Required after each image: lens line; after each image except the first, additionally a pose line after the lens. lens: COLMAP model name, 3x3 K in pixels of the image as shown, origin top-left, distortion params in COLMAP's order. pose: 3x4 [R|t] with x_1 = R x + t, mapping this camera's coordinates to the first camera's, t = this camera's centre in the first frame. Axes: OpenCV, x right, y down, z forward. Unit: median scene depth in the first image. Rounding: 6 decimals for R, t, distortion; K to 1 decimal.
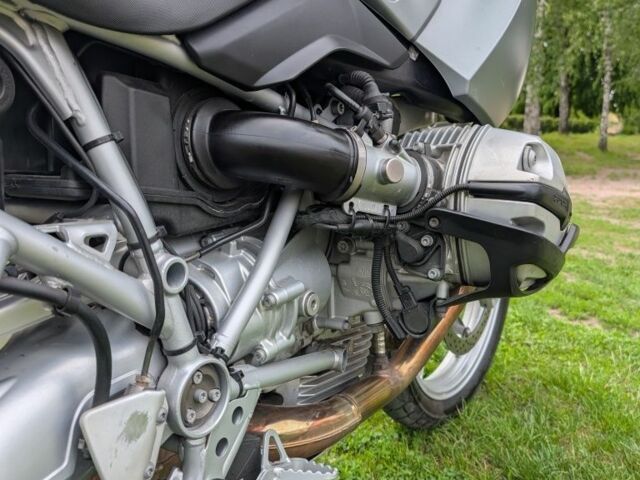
lens RADIAL K [[551.9, 0, 320.0], [0, 551.9, 240.0], [0, 0, 1]] dist [0.007133, 0.003282]
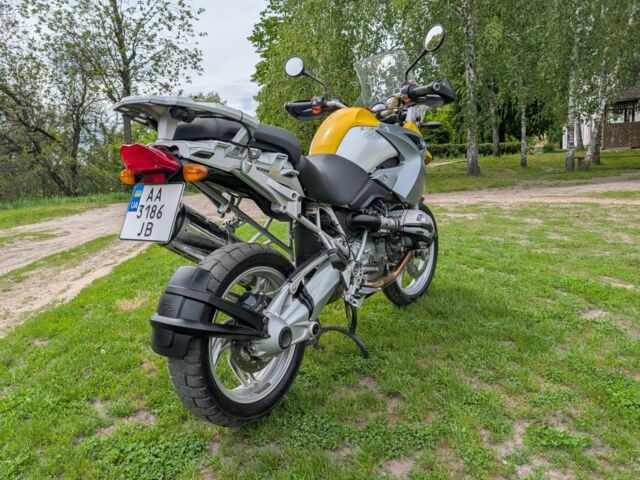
lens RADIAL K [[435.9, 0, 320.0], [0, 435.9, 240.0], [0, 0, 1]] dist [0.000176, -0.000699]
pose [[0.997752, -0.065938, -0.011968, -0.368497], [0.065909, 0.997822, -0.002778, -0.010028], [0.012125, 0.001983, 0.999925, -2.398936]]
